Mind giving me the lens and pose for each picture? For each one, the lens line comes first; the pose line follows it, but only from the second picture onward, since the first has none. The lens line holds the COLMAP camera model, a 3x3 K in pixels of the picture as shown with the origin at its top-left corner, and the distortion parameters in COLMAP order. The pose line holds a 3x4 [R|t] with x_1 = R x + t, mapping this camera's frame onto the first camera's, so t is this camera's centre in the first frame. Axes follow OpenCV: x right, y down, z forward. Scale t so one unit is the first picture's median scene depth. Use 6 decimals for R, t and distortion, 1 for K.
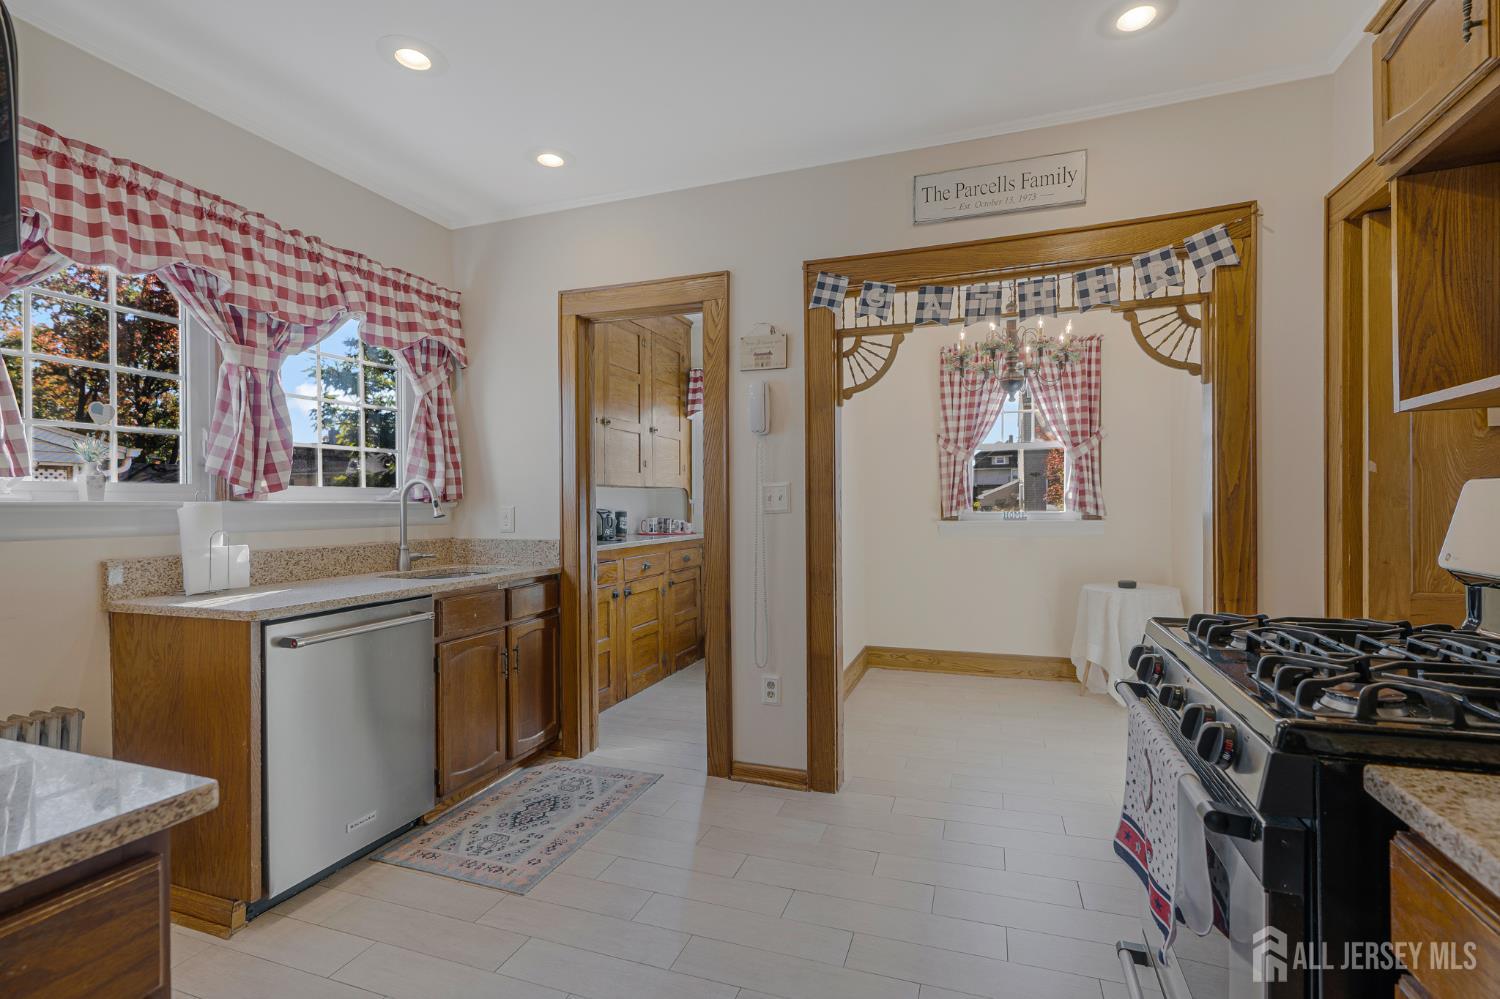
lens RADIAL K [[695.6, 0, 761.8], [0, 695.6, 504.3], [0, 0, 1]] dist [-0.000918, -0.000327]
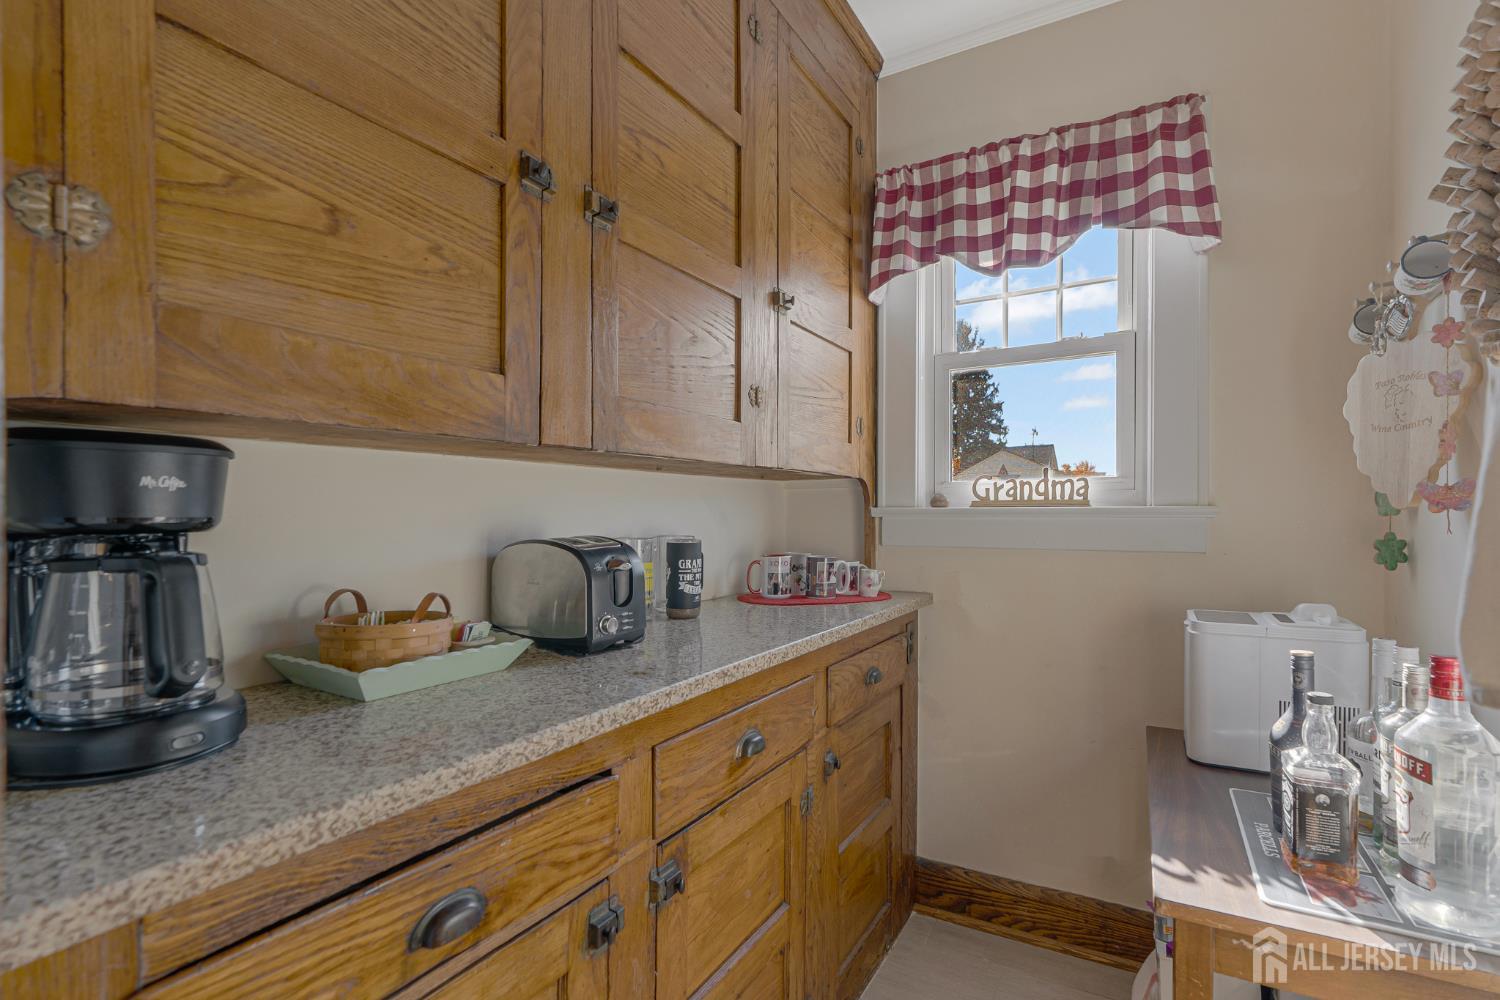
lens RADIAL K [[697.5, 0, 753.6], [0, 697.5, 515.4], [0, 0, 1]] dist [-0.001518, 0.000122]
pose [[0.979418, 0.008912, -0.201648, -0.166152], [-0.008369, 0.999959, 0.003547, -0.005833], [0.201671, -0.001786, 0.979452, 1.109043]]
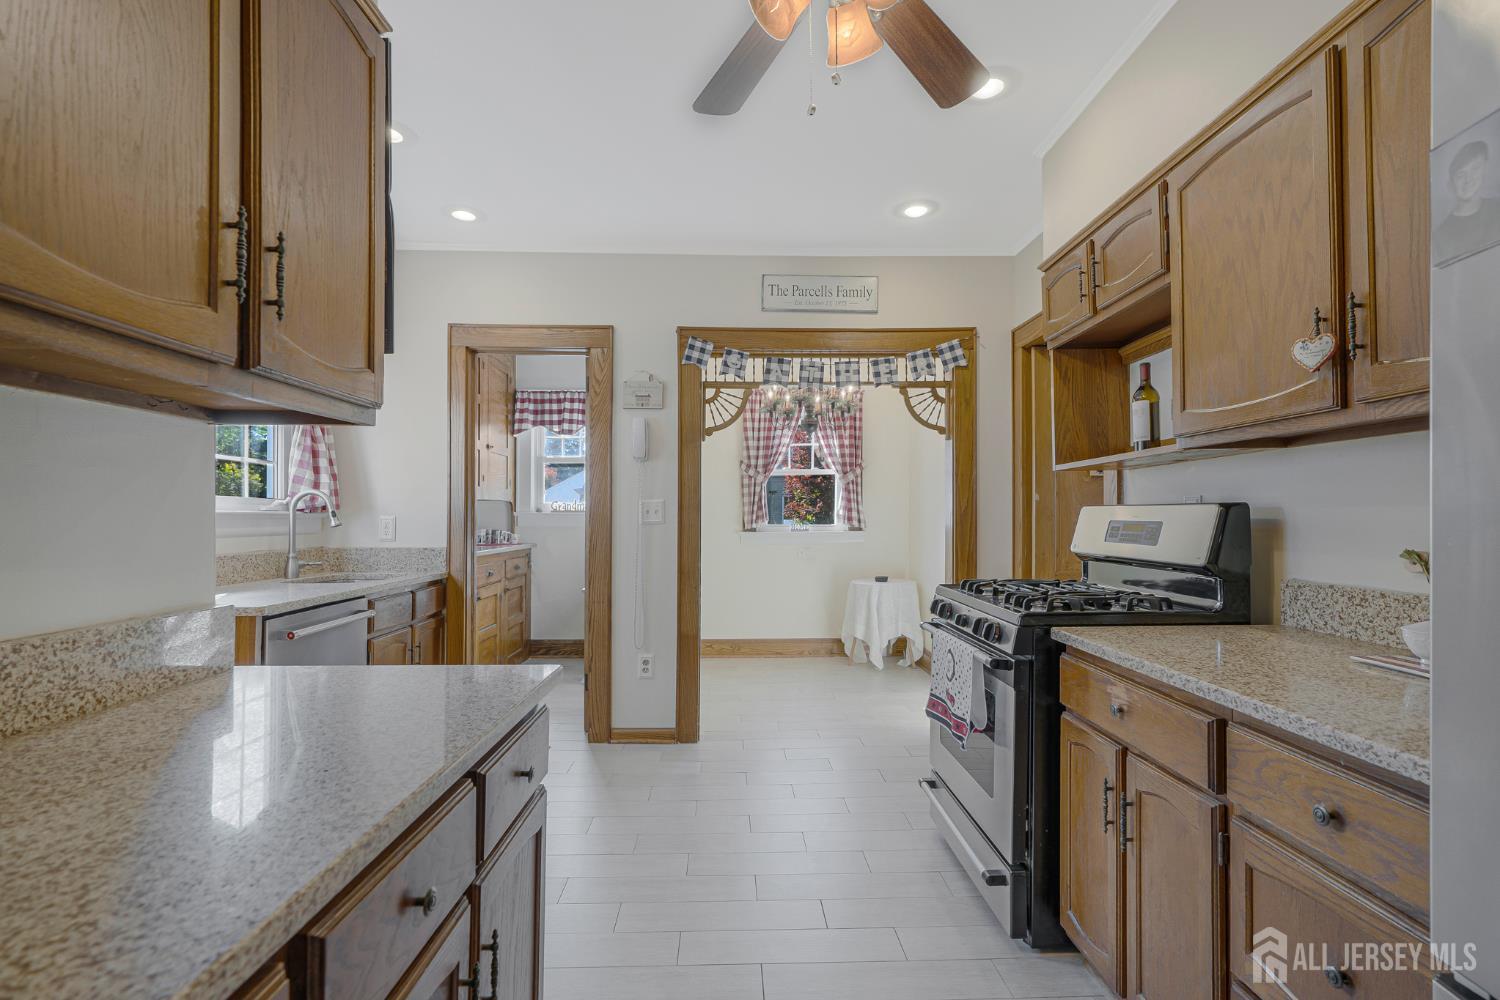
lens RADIAL K [[693.4, 0, 757.3], [0, 693.4, 506.4], [0, 0, 1]] dist [0.000247, 0.000459]
pose [[0.934391, 0.012742, 0.356022, -0.247971], [-0.006560, 0.999806, -0.018565, 0.003211], [-0.356189, 0.015011, 0.934293, -0.232016]]
